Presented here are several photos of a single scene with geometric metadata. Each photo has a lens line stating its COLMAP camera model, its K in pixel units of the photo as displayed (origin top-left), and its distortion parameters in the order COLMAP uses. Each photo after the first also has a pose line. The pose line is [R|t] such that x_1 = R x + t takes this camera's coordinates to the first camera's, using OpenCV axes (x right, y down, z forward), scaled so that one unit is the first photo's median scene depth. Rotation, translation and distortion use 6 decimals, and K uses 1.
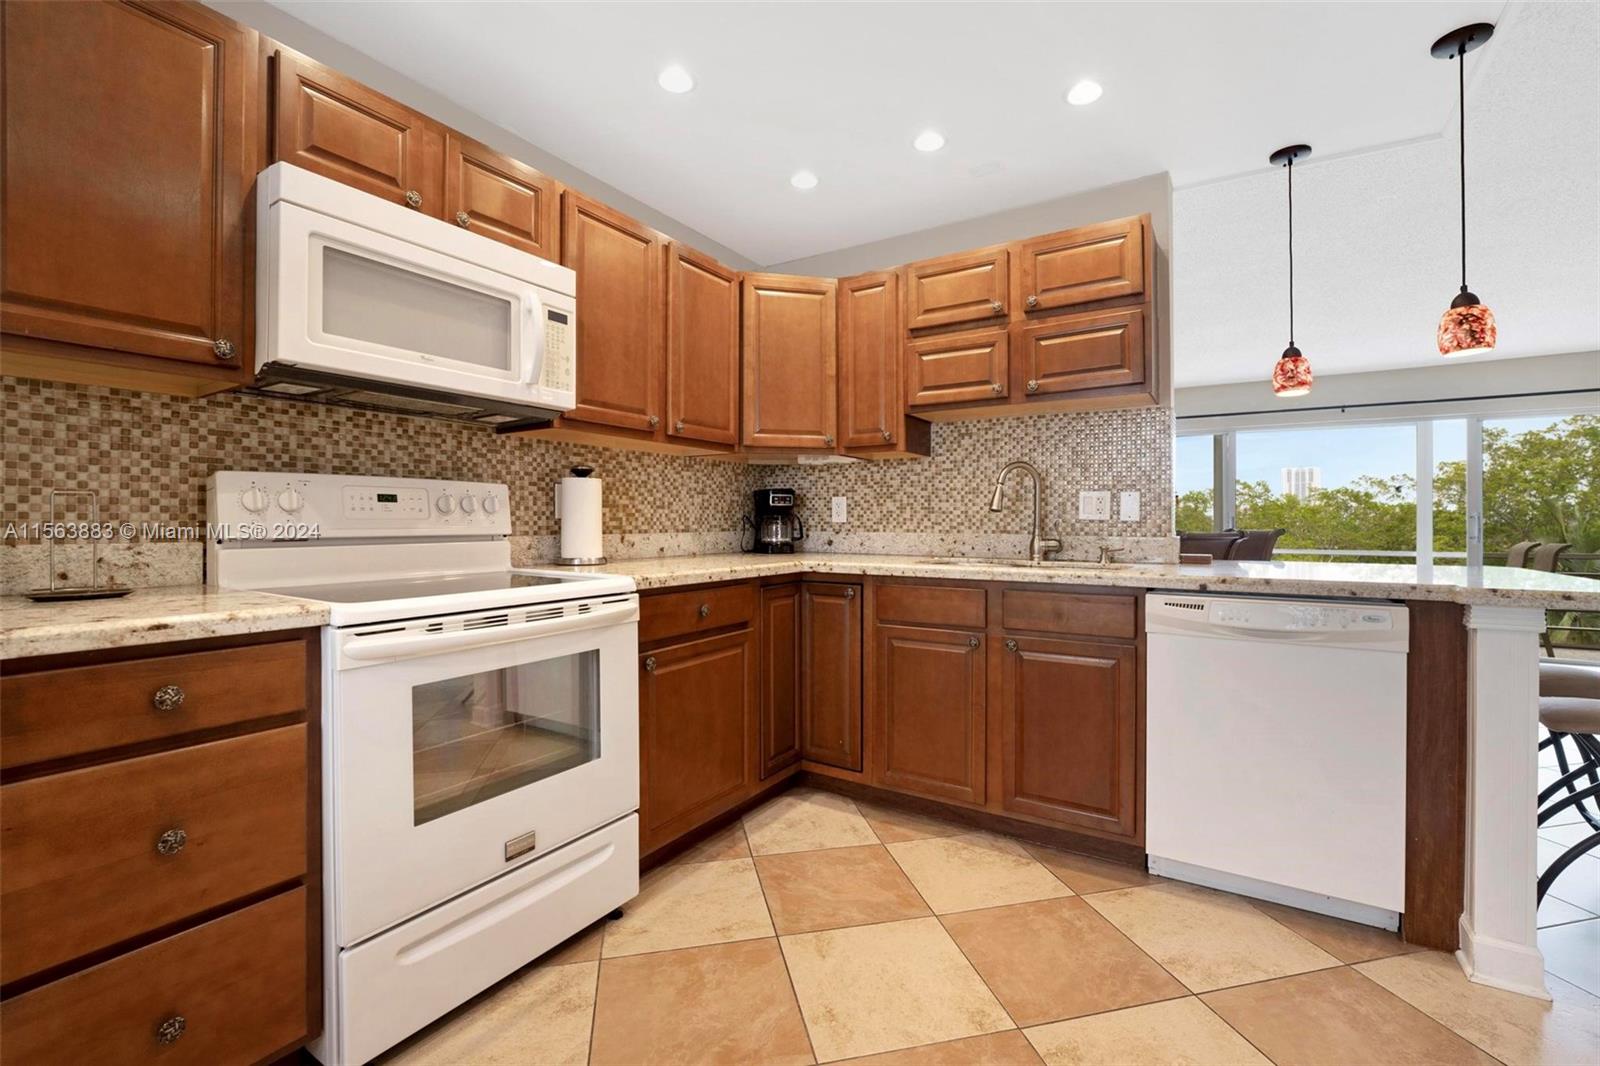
lens RADIAL K [[676.9, 0, 806.4], [0, 676.9, 521.3], [0, 0, 1]] dist [0.005024, 0.000606]
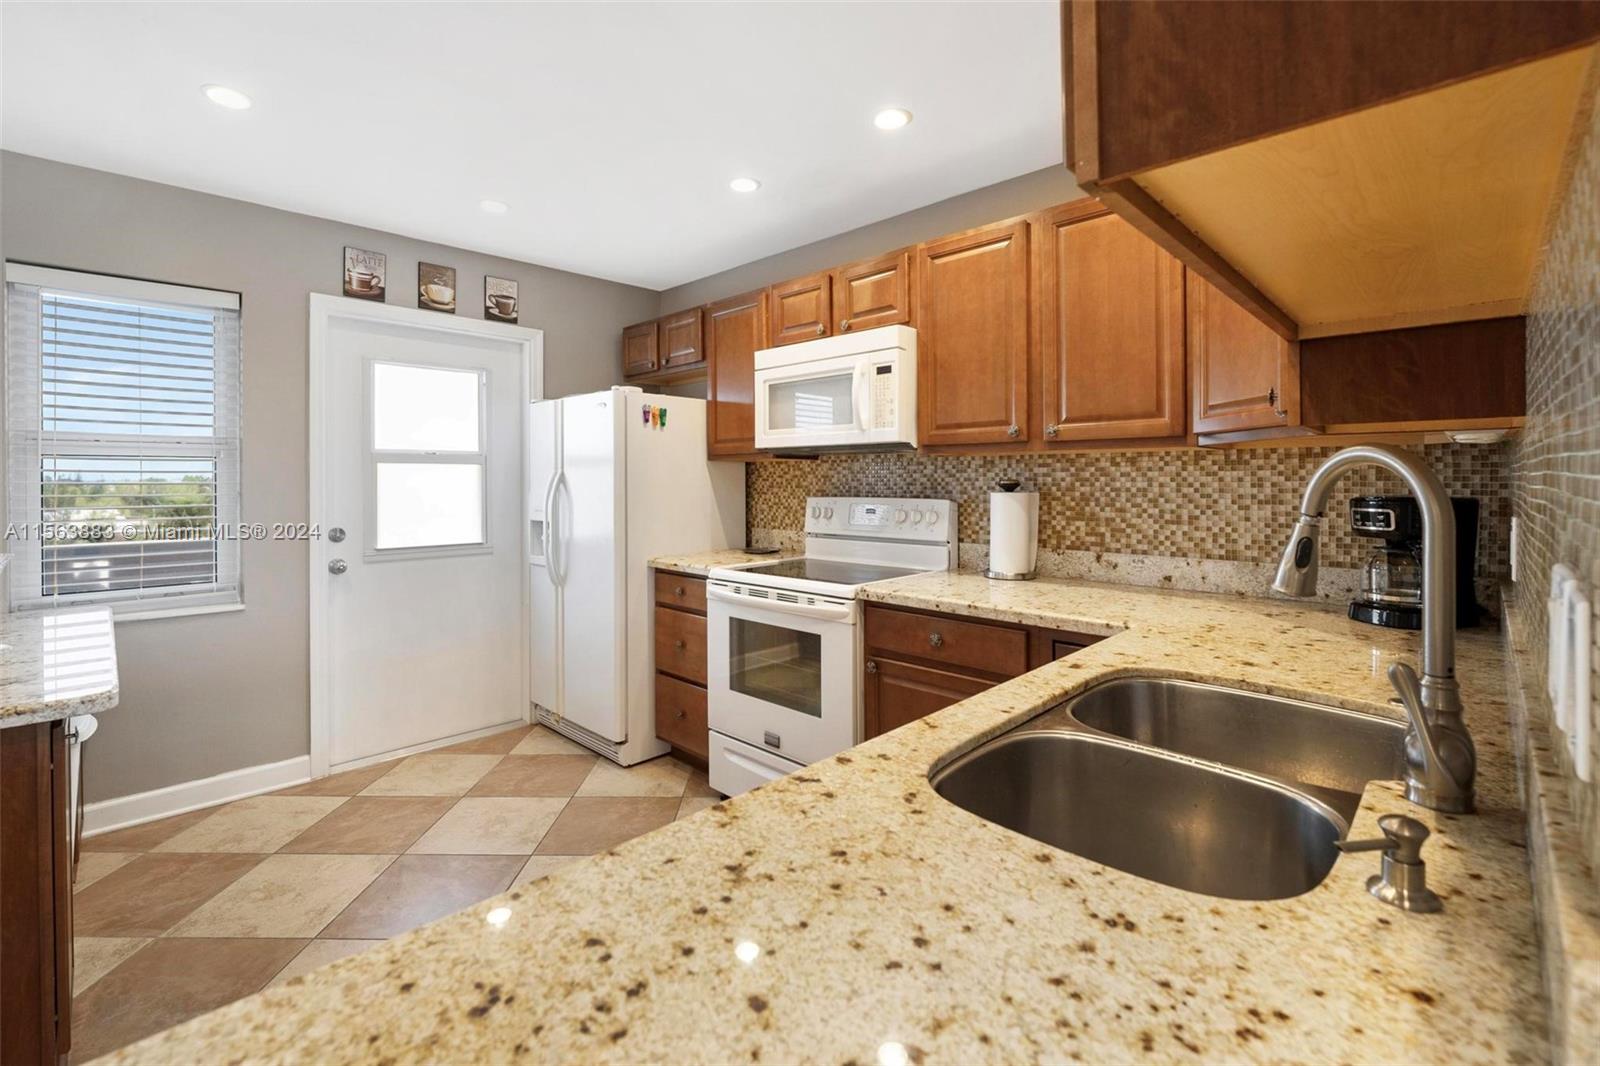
lens RADIAL K [[701.2, 0, 797.6], [0, 701.2, 487.5], [0, 0, 1]] dist [-0.000991, -0.000084]
pose [[-0.201092, 0.007818, -0.979541, 0.781810], [0.000409, 0.999969, 0.007897, -0.081745], [0.979572, 0.001188, -0.201089, 0.935348]]
